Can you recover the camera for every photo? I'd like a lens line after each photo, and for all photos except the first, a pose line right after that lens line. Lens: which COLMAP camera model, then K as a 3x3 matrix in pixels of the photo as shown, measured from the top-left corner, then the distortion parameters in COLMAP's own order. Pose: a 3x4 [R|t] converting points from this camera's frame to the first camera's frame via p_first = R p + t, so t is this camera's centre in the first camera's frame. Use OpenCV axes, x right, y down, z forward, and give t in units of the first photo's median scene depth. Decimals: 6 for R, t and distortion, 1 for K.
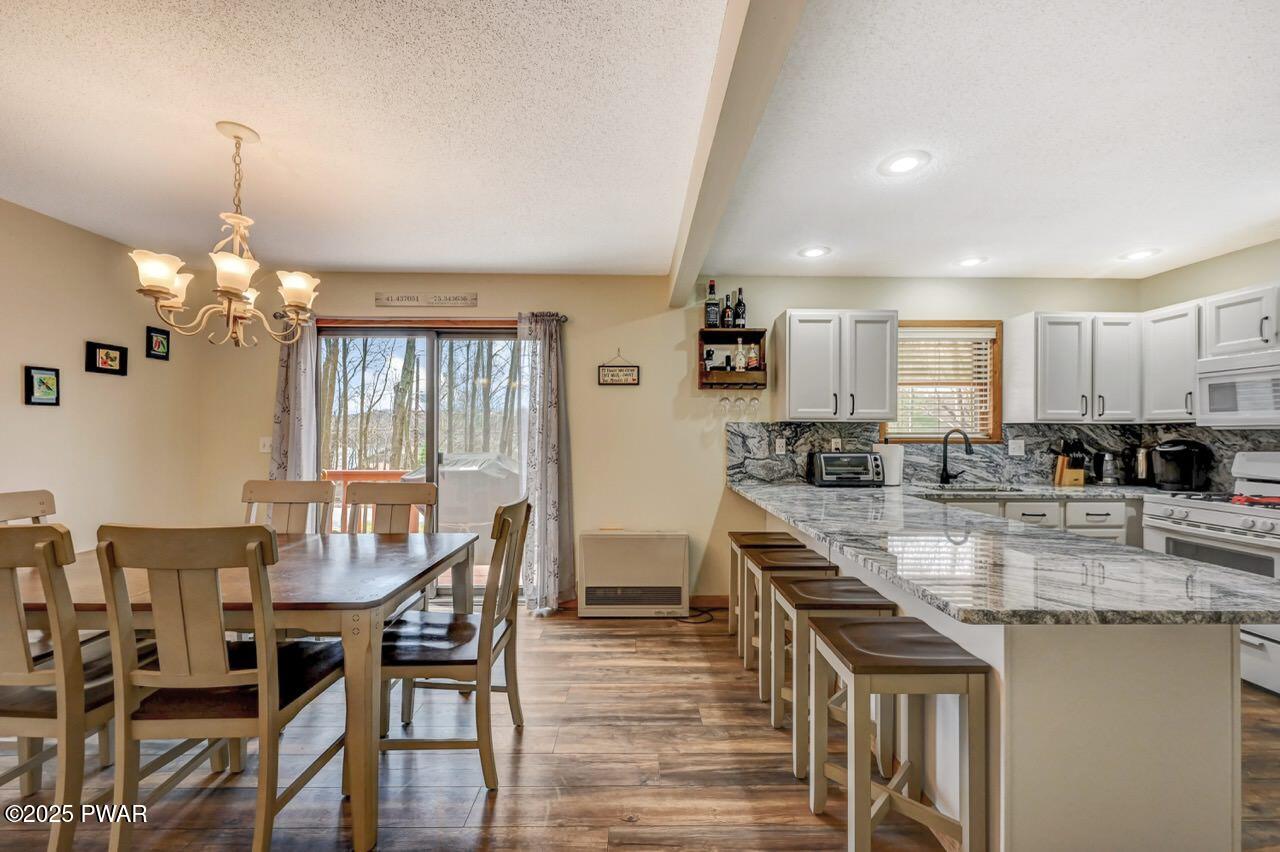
lens RADIAL K [[512.6, 0, 648.0], [0, 512.6, 430.7], [0, 0, 1]] dist [-0.001207, 0.000271]
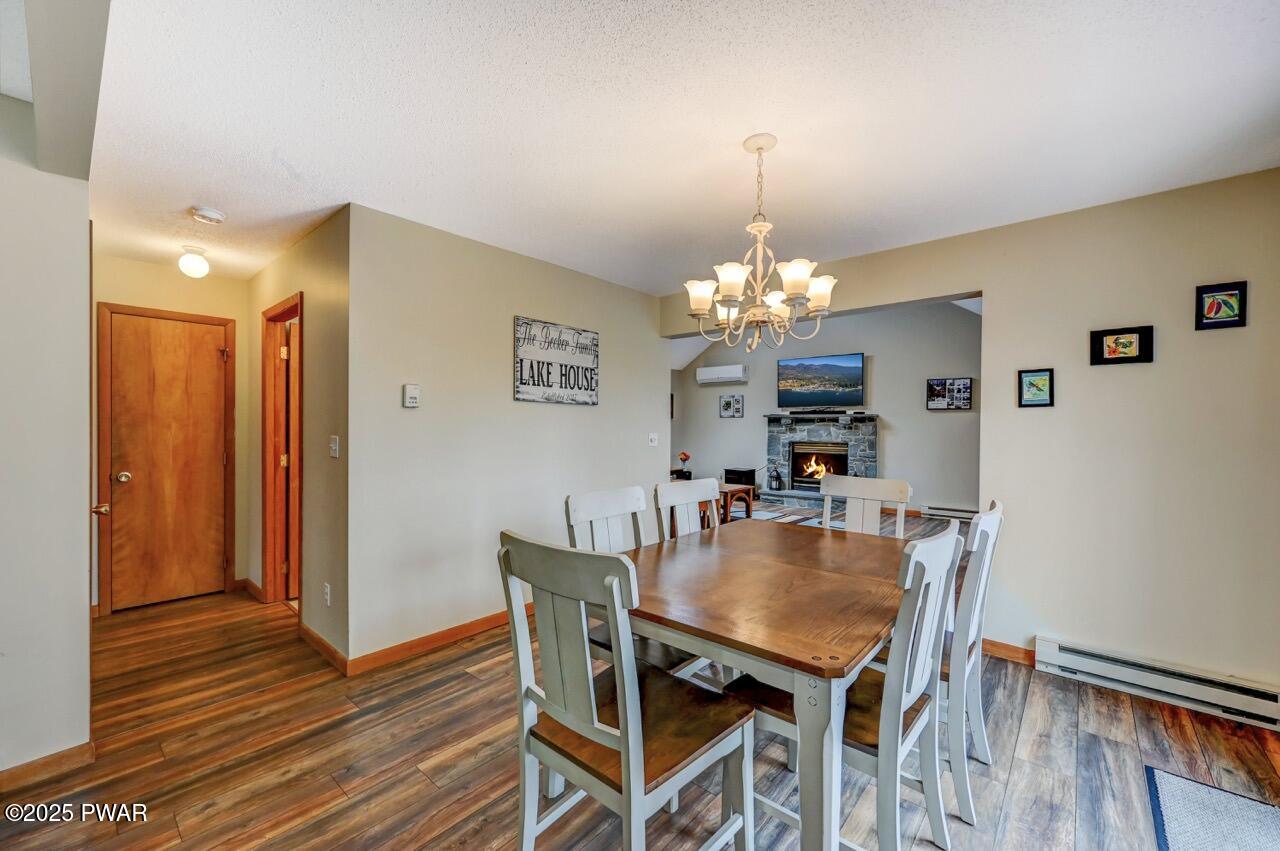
lens RADIAL K [[509.2, 0, 638.4], [0, 509.2, 429.6], [0, 0, 1]] dist [0.001264, 0.000208]
pose [[-0.673485, -0.005453, -0.739181, 0.068552], [-0.005108, 0.999983, -0.002723, 0.001680], [0.739184, 0.001942, -0.673501, 0.806063]]
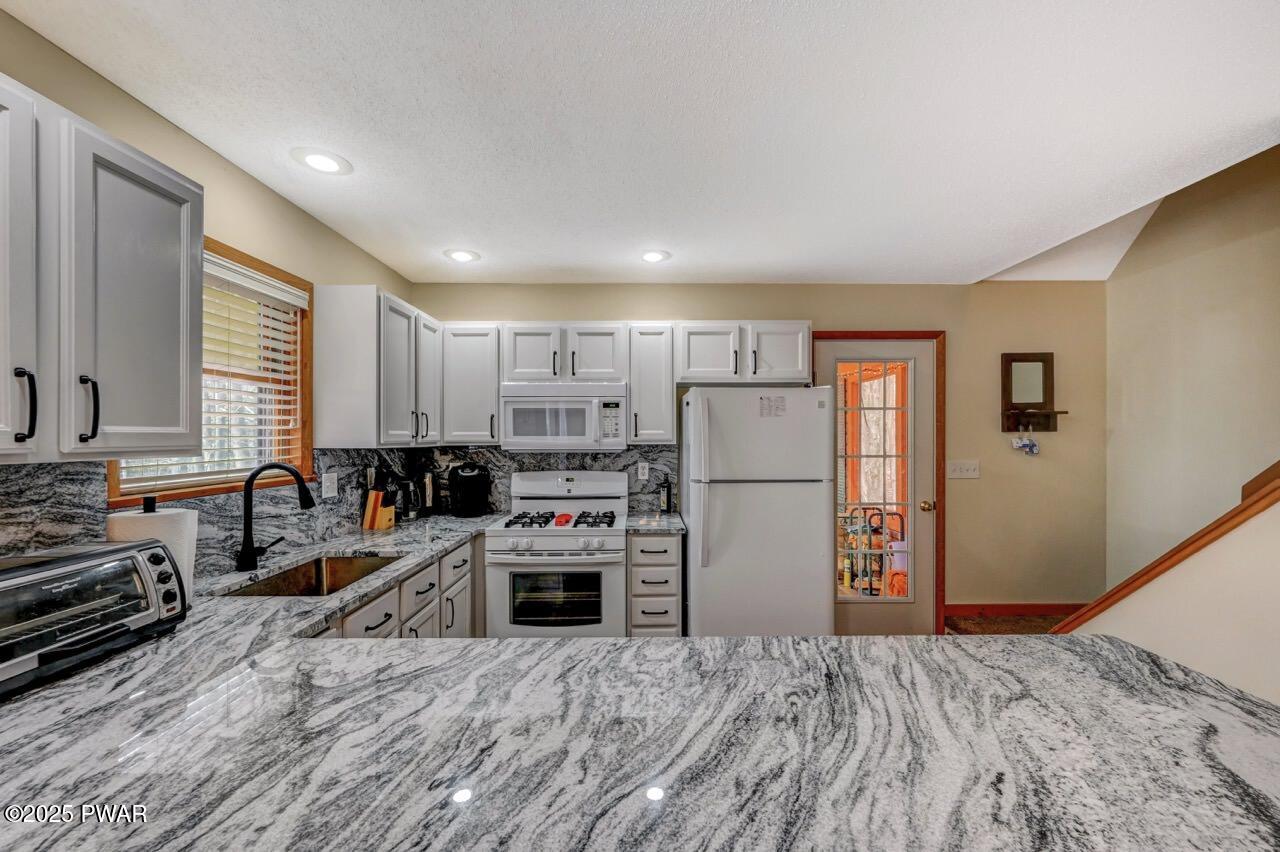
lens RADIAL K [[510.7, 0, 642.1], [0, 510.7, 436.3], [0, 0, 1]] dist [-0.003253, -0.000331]
pose [[0.022179, -0.004586, 0.999744, 0.078442], [-0.002080, 0.999987, 0.004633, -0.033621], [-0.999752, -0.002183, 0.022169, 0.594956]]
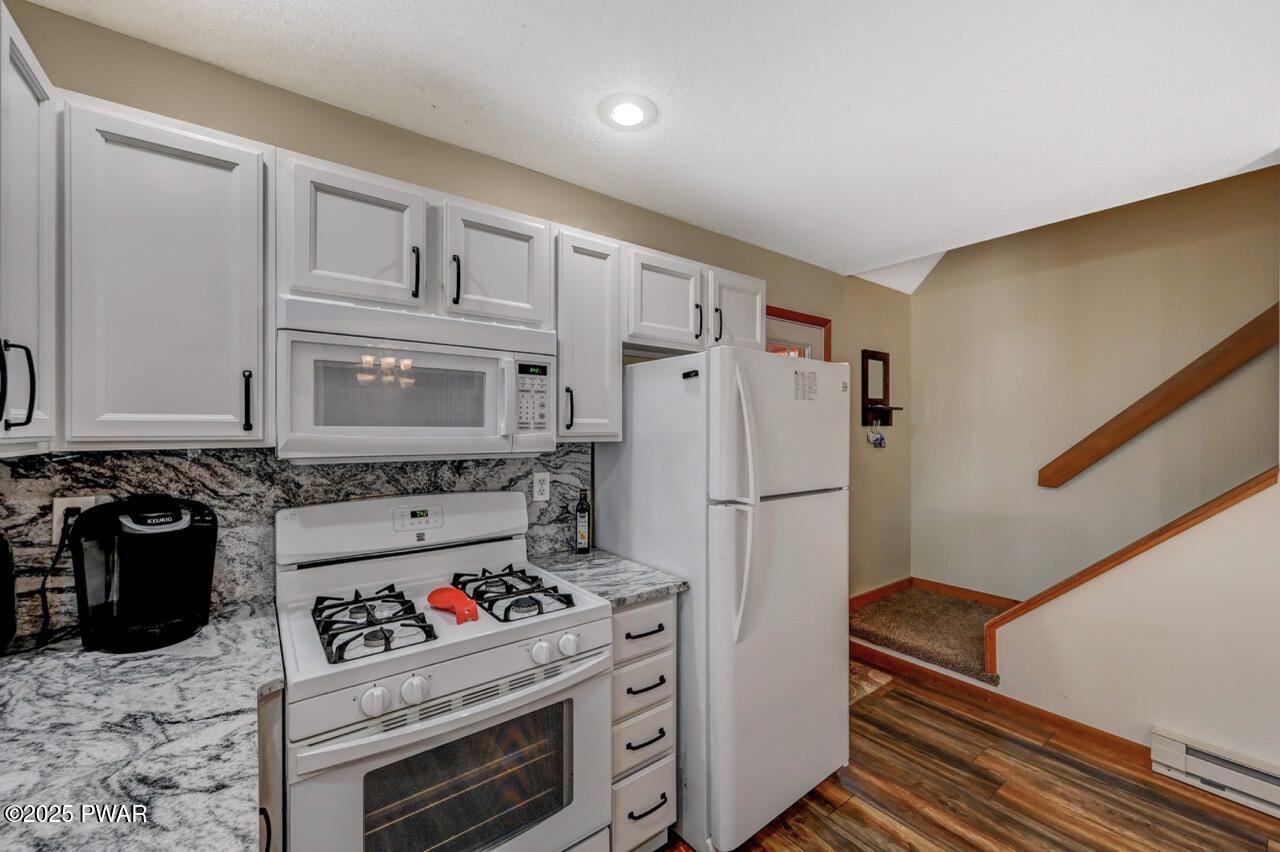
lens RADIAL K [[512.6, 0, 648.0], [0, 512.6, 430.7], [0, 0, 1]] dist [-0.001207, 0.000271]
pose [[-0.592794, -0.003724, 0.805345, 0.486900], [-0.005842, 0.999983, 0.000324, -0.027770], [-0.805333, -0.004513, -0.592806, 0.846508]]
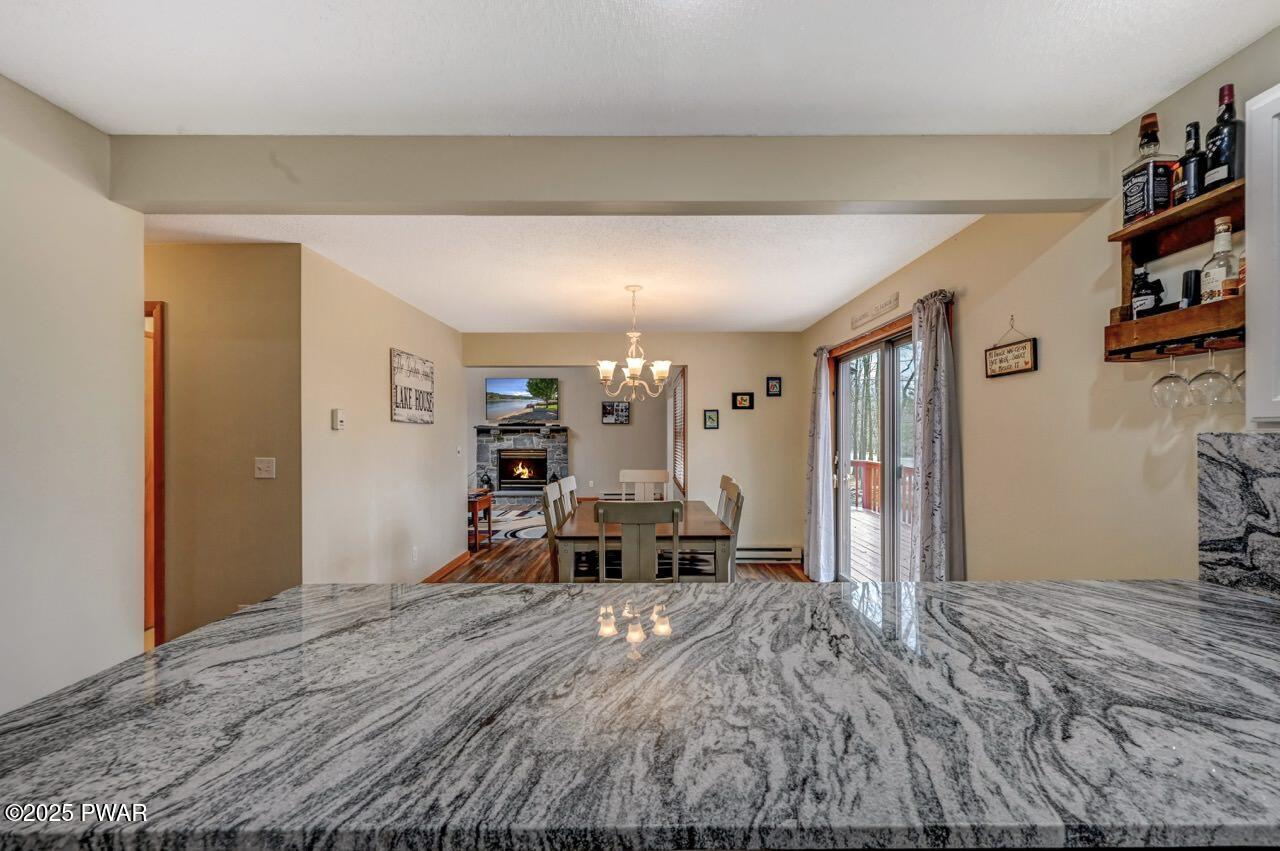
lens RADIAL K [[509.6, 0, 639.9], [0, 509.6, 434.5], [0, 0, 1]] dist [0.001276, 0.000356]
pose [[-0.023811, -0.003569, -0.999710, 0.577780], [0.007227, 0.999967, -0.003742, -0.017037], [0.999690, -0.007314, -0.023784, 0.565681]]
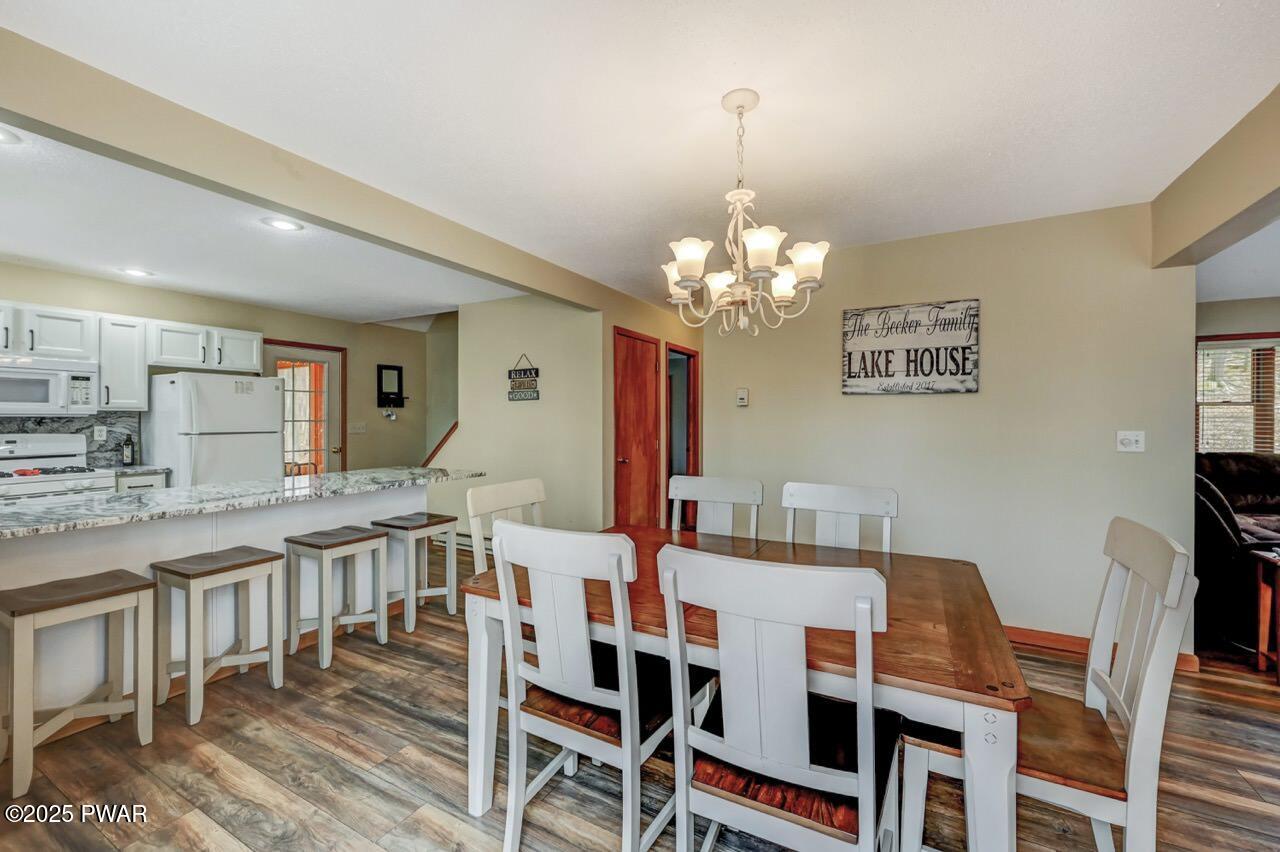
lens RADIAL K [[510.0, 0, 647.2], [0, 510.0, 417.6], [0, 0, 1]] dist [0.000822, 0.000213]
pose [[-0.872913, -0.004020, 0.487859, -0.591391], [-0.006110, 0.999978, -0.002693, -0.005388], [-0.487837, -0.005332, -0.872918, 1.004232]]
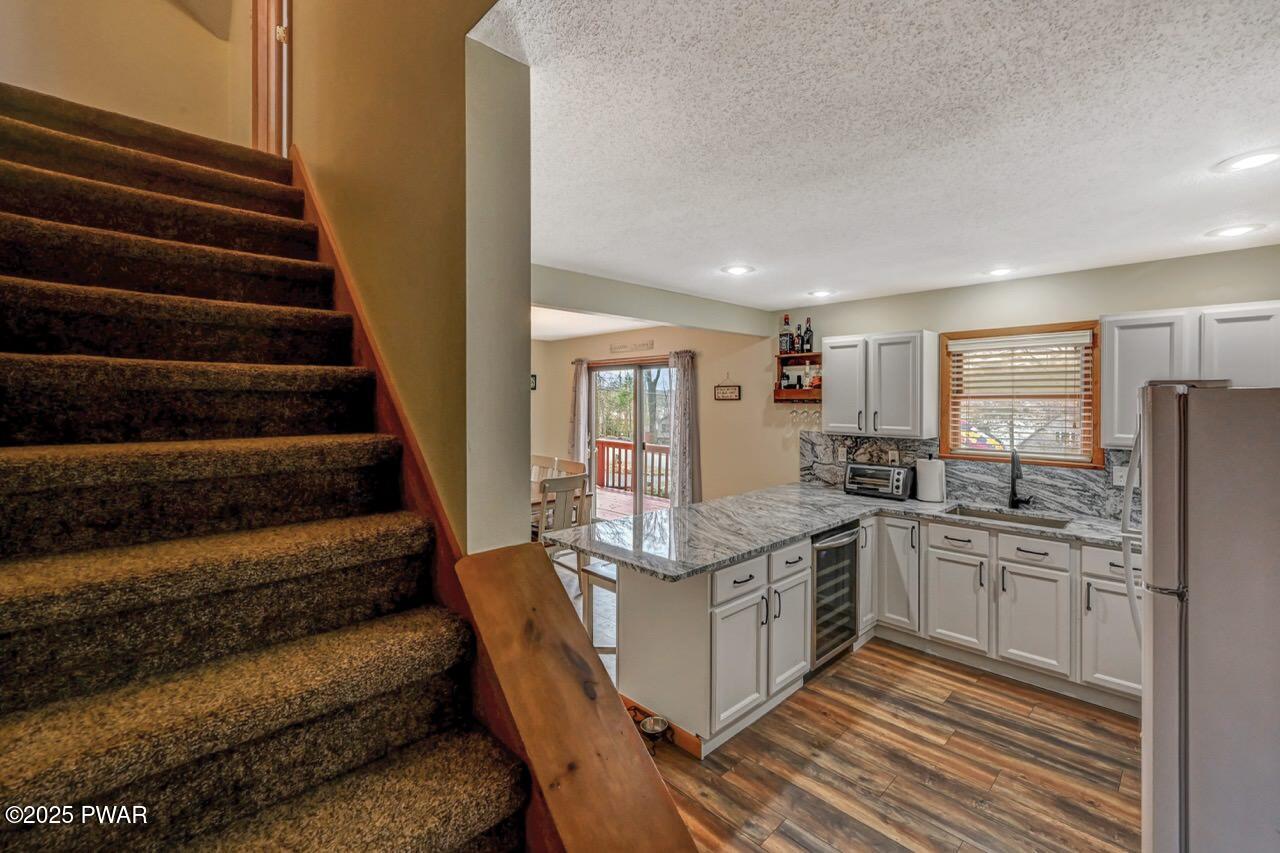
lens RADIAL K [[548.1, 0, 634.2], [0, 548.1, 402.7], [0, 0, 1]] dist [-0.001915, -0.000472]
pose [[0.671877, 0.001216, -0.740662, 0.847341], [0.006145, 0.999955, 0.007216, -0.094596], [0.740637, -0.009400, 0.671839, -0.147211]]
